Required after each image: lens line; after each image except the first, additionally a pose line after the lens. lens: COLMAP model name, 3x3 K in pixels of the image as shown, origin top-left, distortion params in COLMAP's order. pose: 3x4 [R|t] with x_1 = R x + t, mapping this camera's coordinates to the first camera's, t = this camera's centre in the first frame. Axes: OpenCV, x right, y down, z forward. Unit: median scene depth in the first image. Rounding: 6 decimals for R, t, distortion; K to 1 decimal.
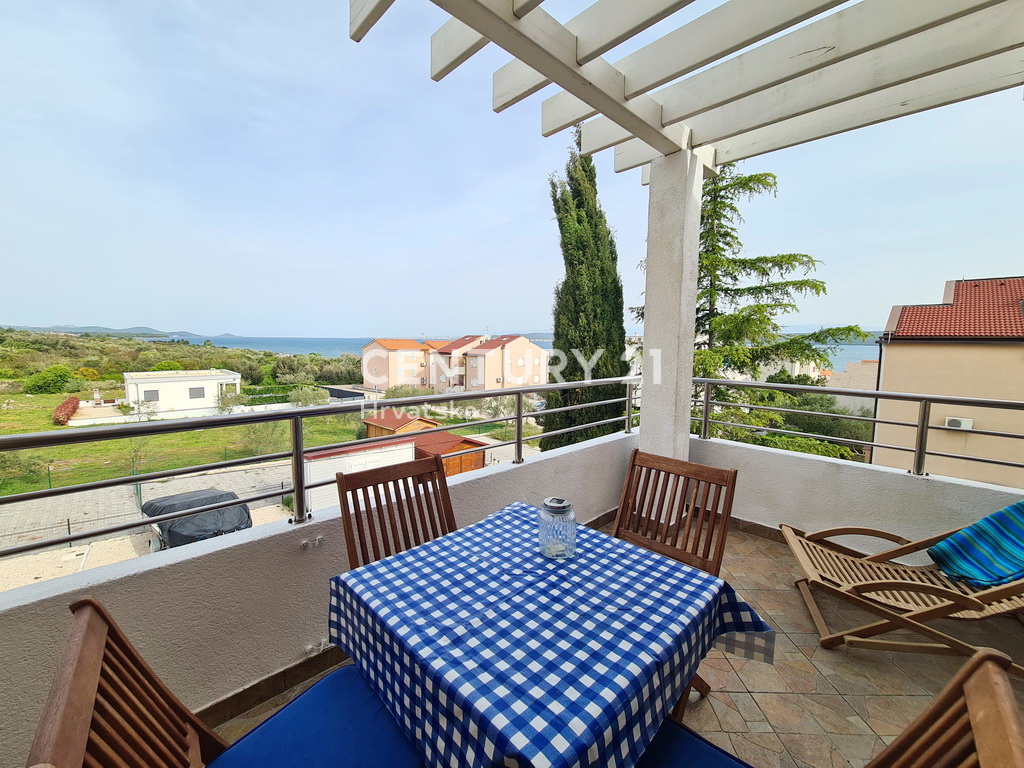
lens RADIAL K [[420.3, 0, 513.2], [0, 420.3, 383.6], [0, 0, 1]] dist [-0.000535, -0.002976]
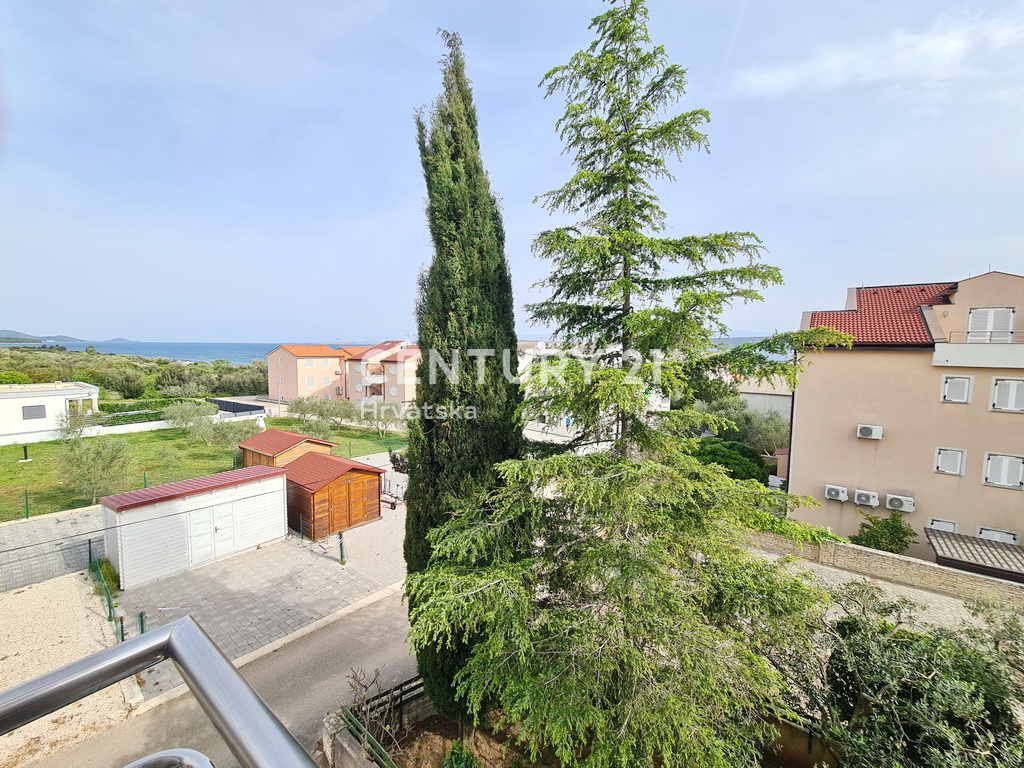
lens RADIAL K [[416.3, 0, 511.5], [0, 416.3, 397.0], [0, 0, 1]] dist [-0.001048, -0.000376]
pose [[0.988200, -0.020457, 0.151797, 0.812134], [0.017256, 0.999601, 0.022373, -0.212809], [-0.152194, -0.019489, 0.988158, 1.561796]]
